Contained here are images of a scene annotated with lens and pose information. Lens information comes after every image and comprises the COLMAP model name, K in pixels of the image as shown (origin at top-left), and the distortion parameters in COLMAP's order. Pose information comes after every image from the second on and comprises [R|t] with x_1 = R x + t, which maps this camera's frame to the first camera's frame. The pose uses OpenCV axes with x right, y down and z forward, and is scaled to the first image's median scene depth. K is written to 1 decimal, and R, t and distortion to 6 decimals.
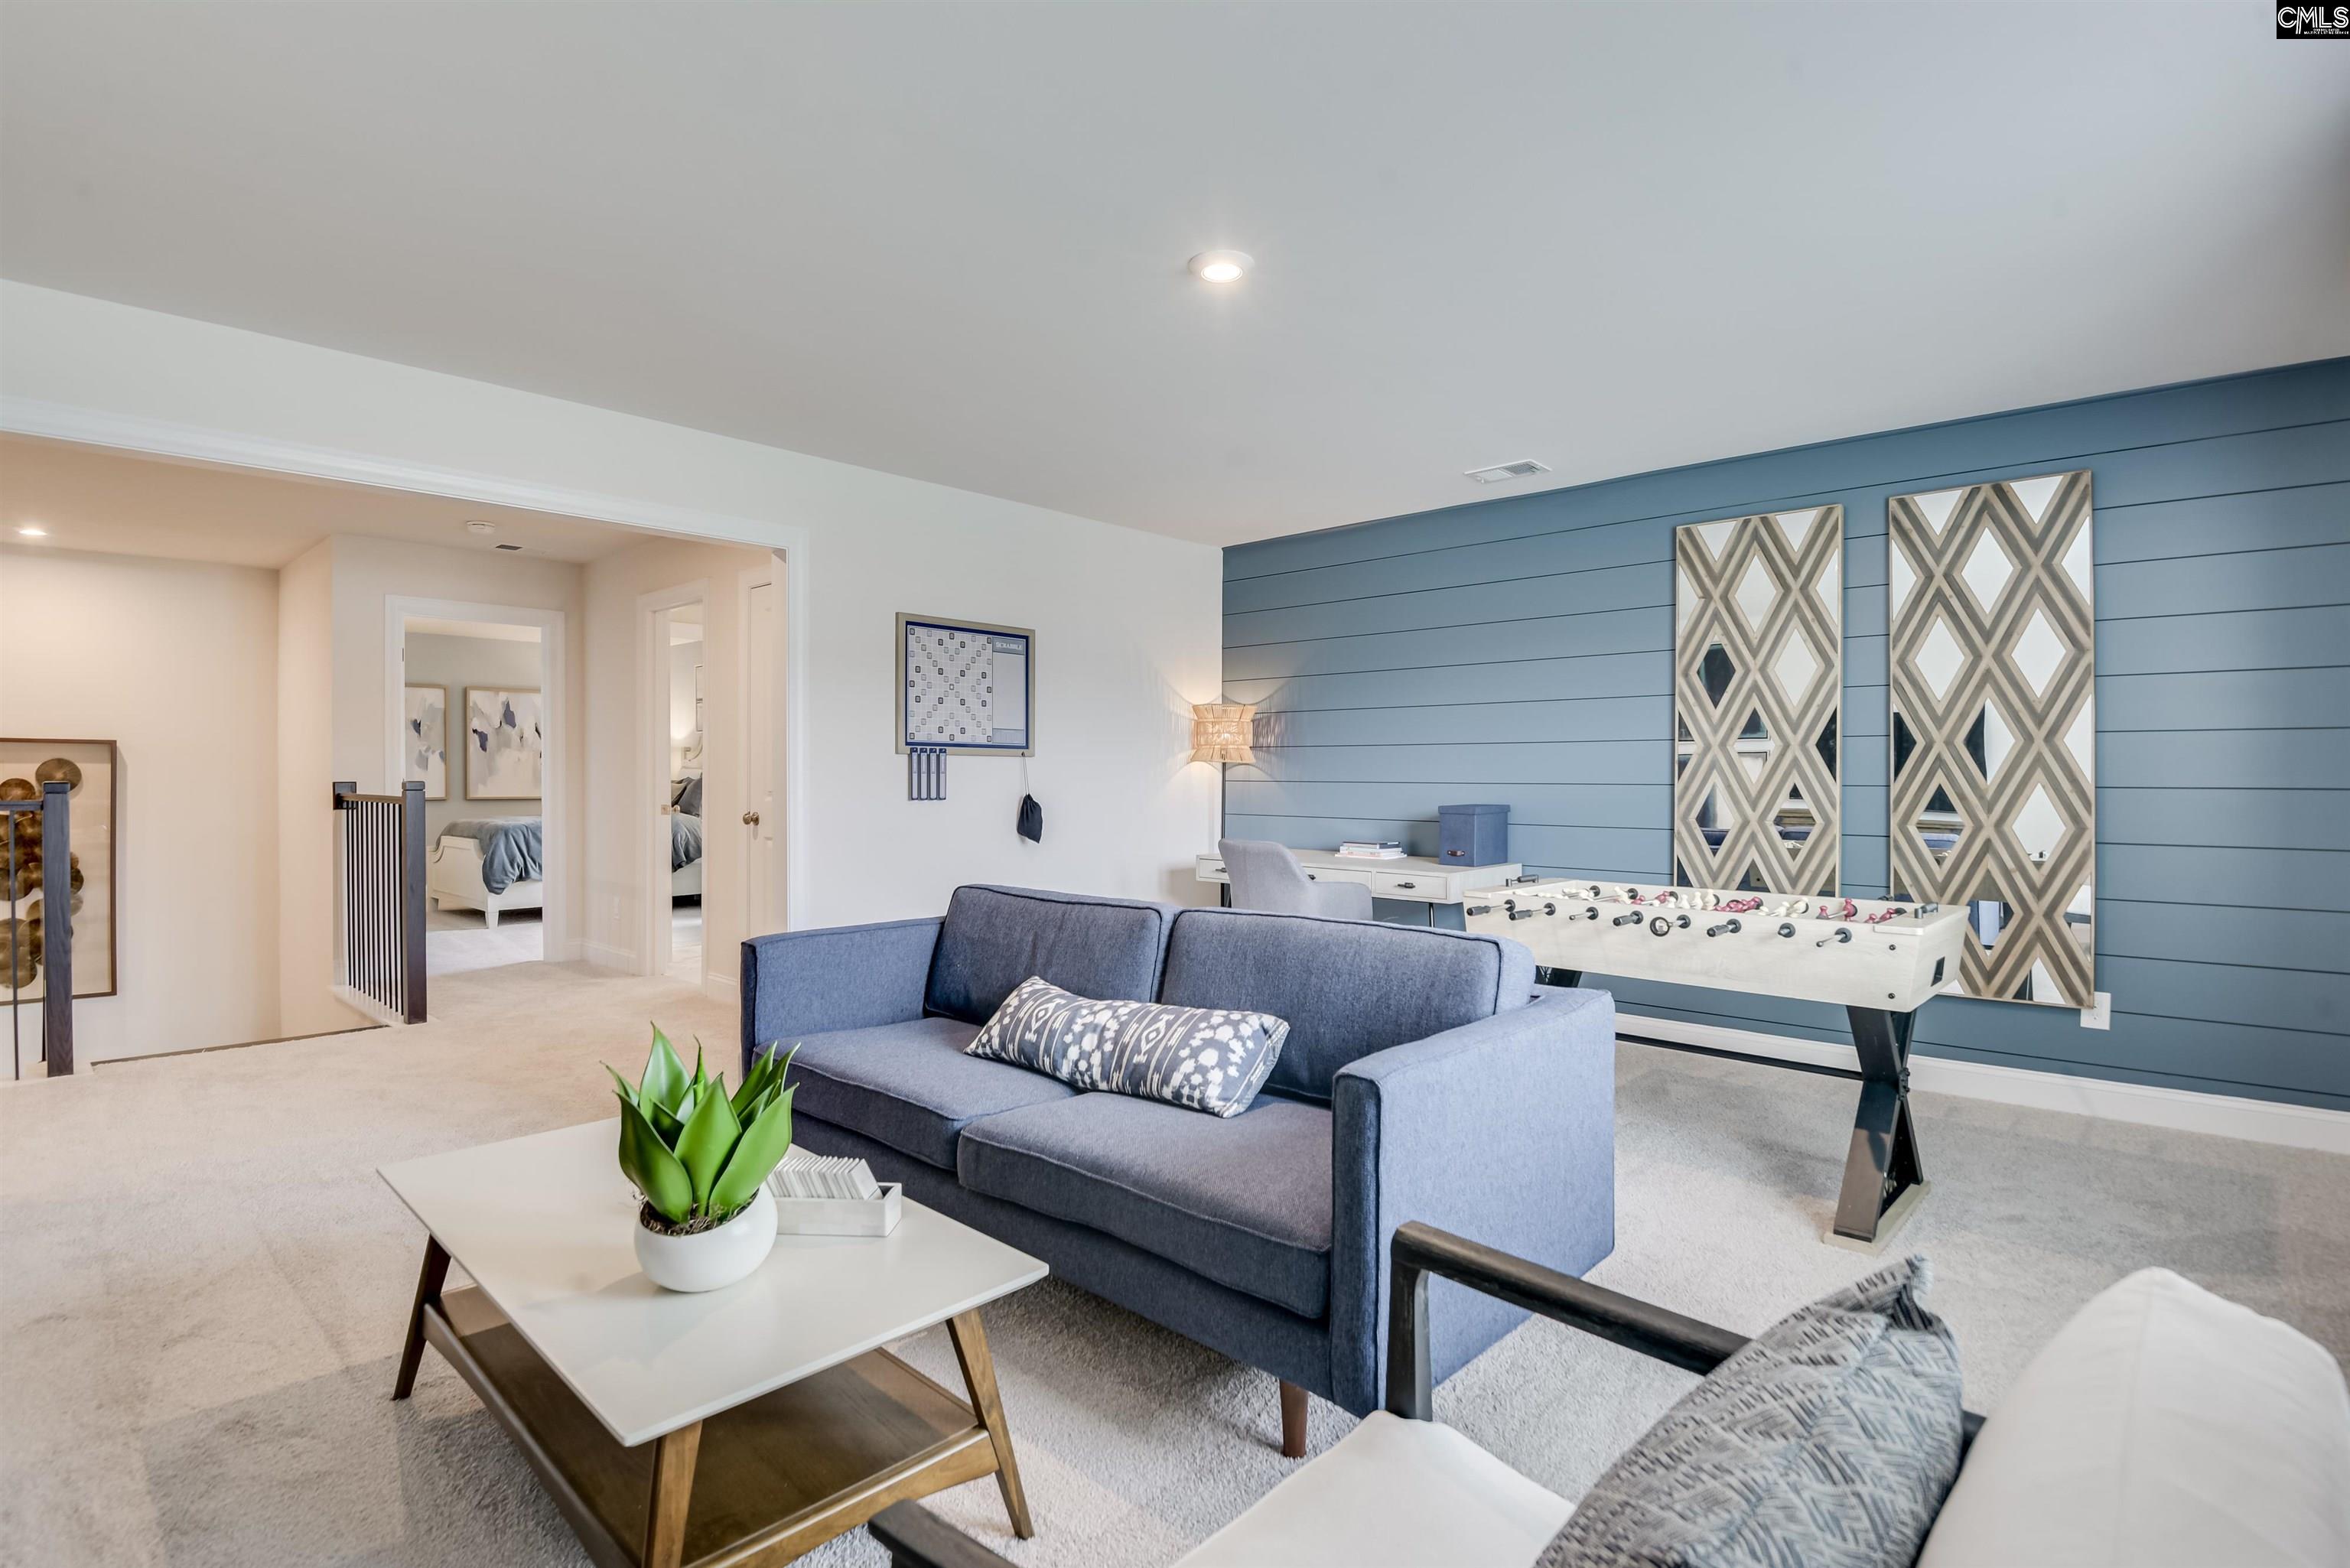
lens RADIAL K [[1128.2, 0, 1169.0], [0, 1128.2, 769.1], [0, 0, 1]] dist [0.000224, -0.000327]
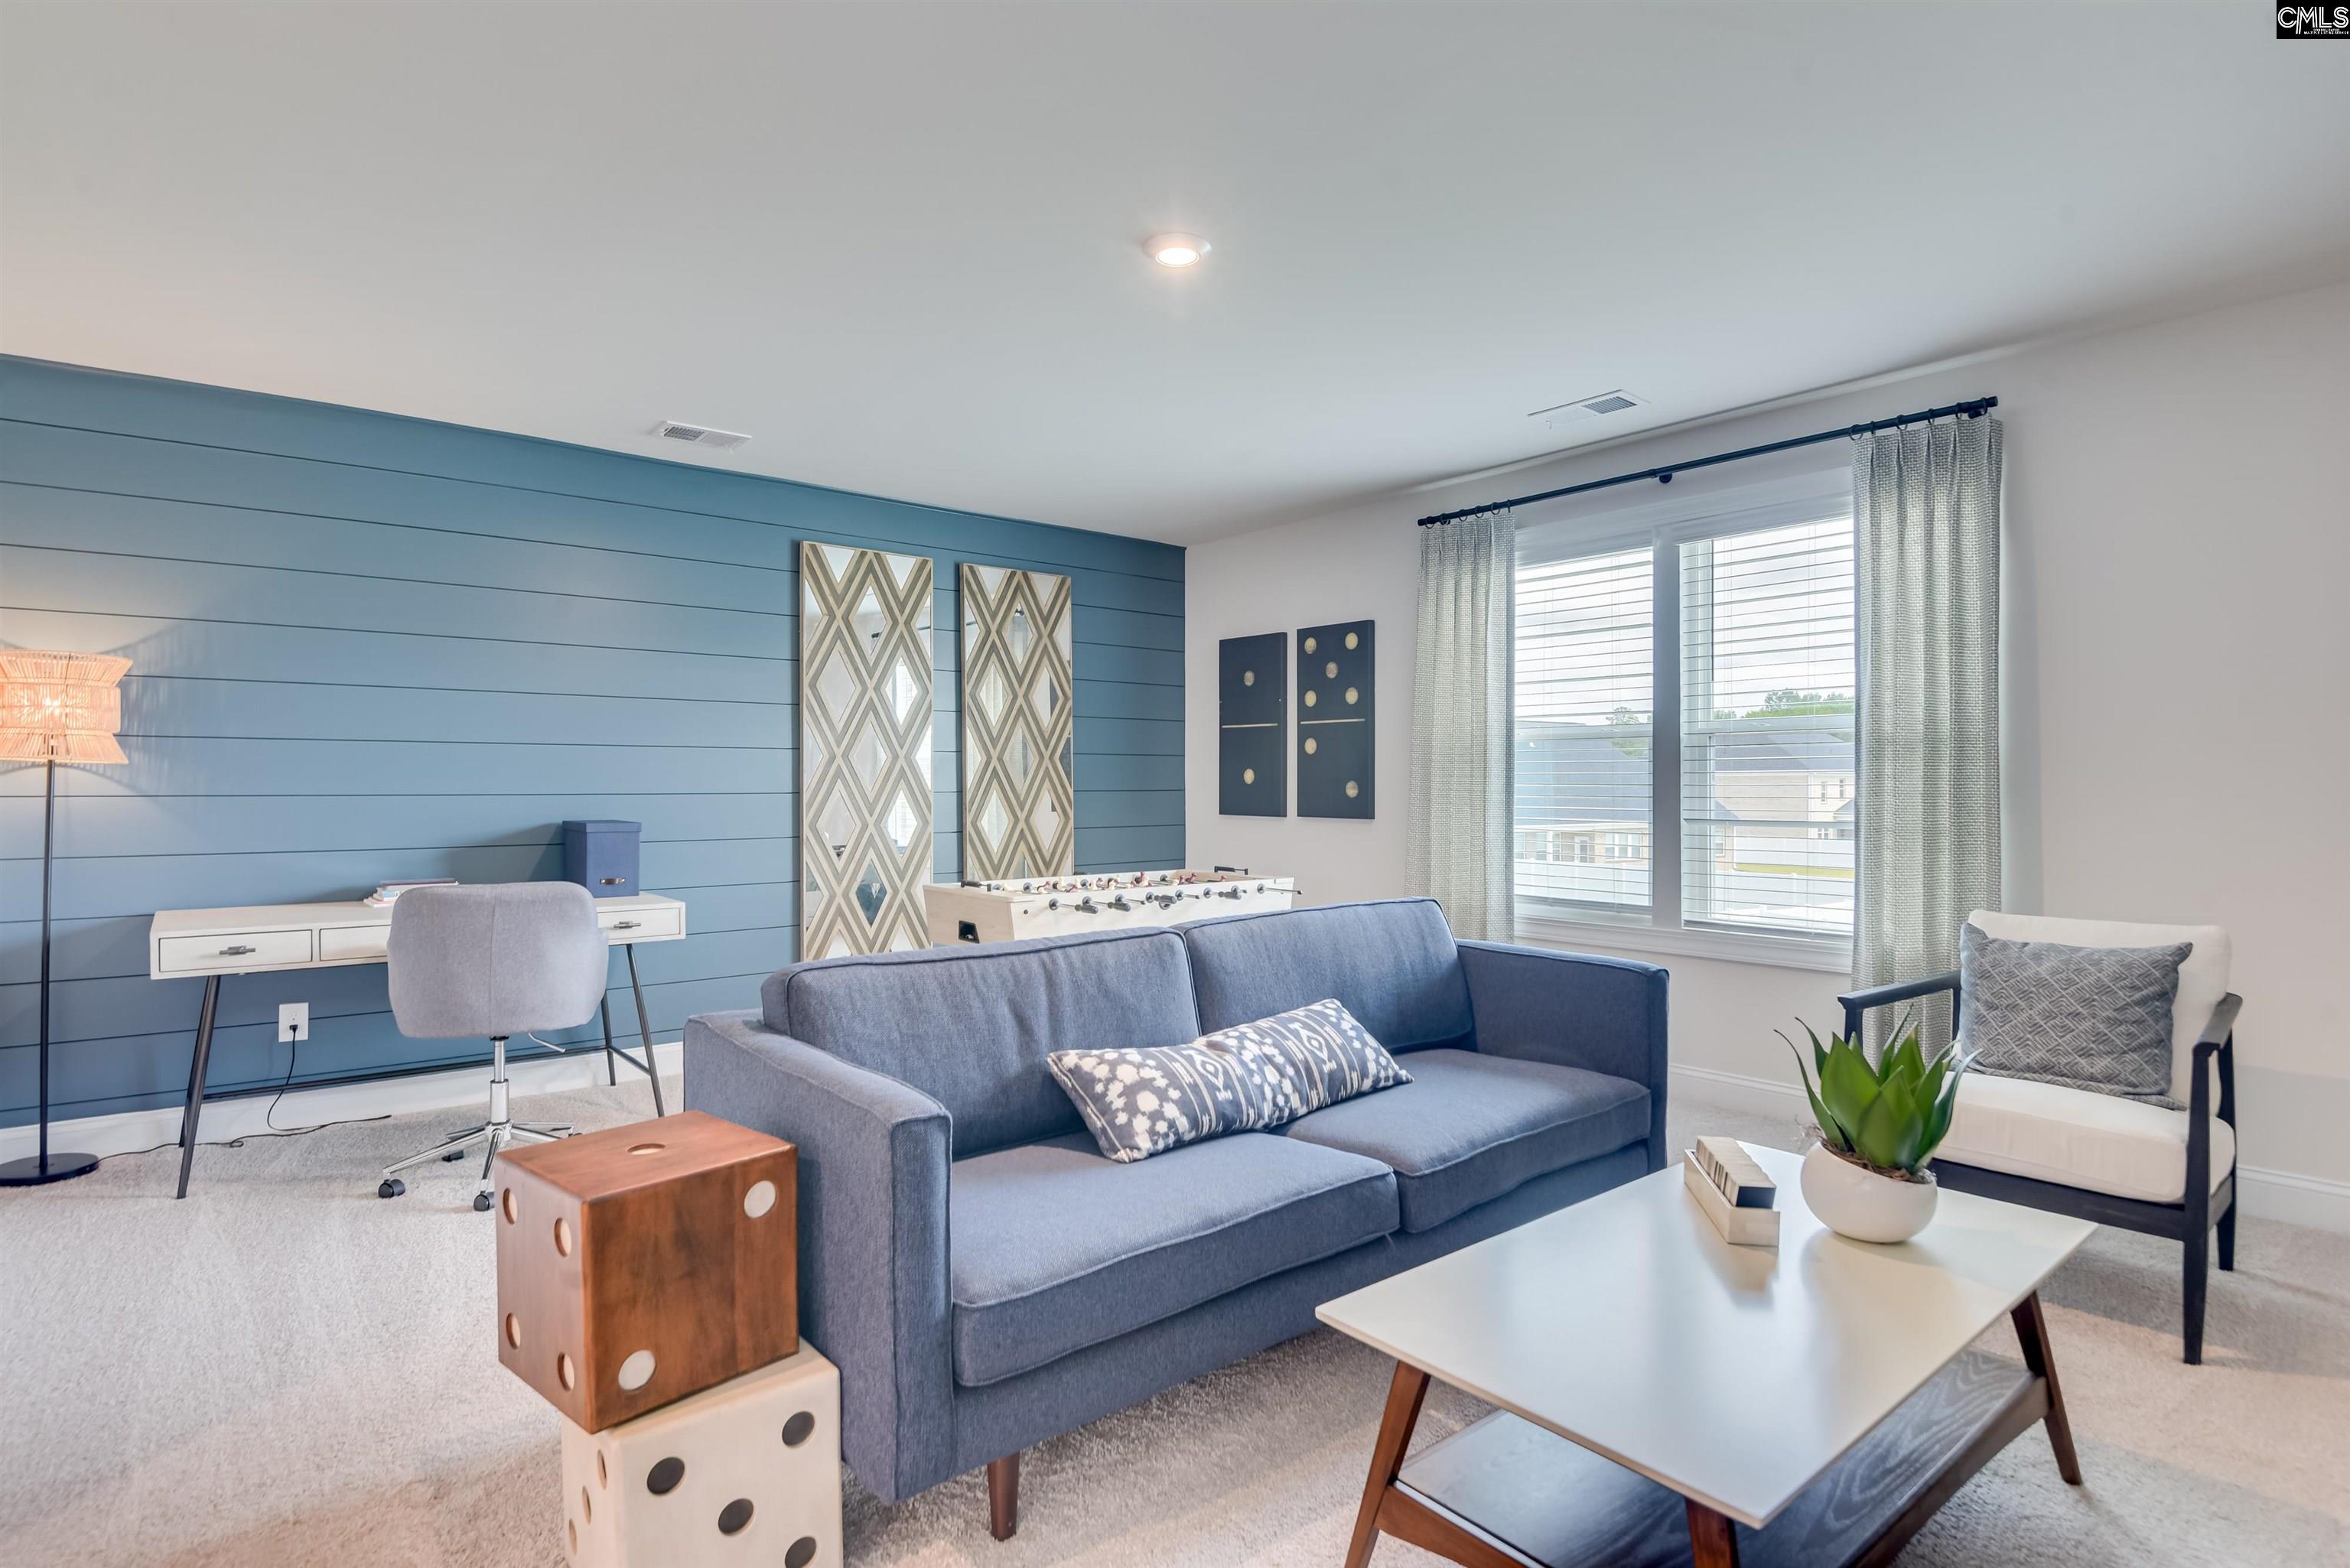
lens RADIAL K [[1176.2, 0, 1175.0], [0, 1176.2, 784.0], [0, 0, 1]] dist [-0.012677, 0.000174]
pose [[0.128535, -0.000679, 0.991705, -0.704995], [-0.001567, 0.999998, 0.000888, 0.005380], [-0.991704, -0.001668, 0.128534, 0.663387]]
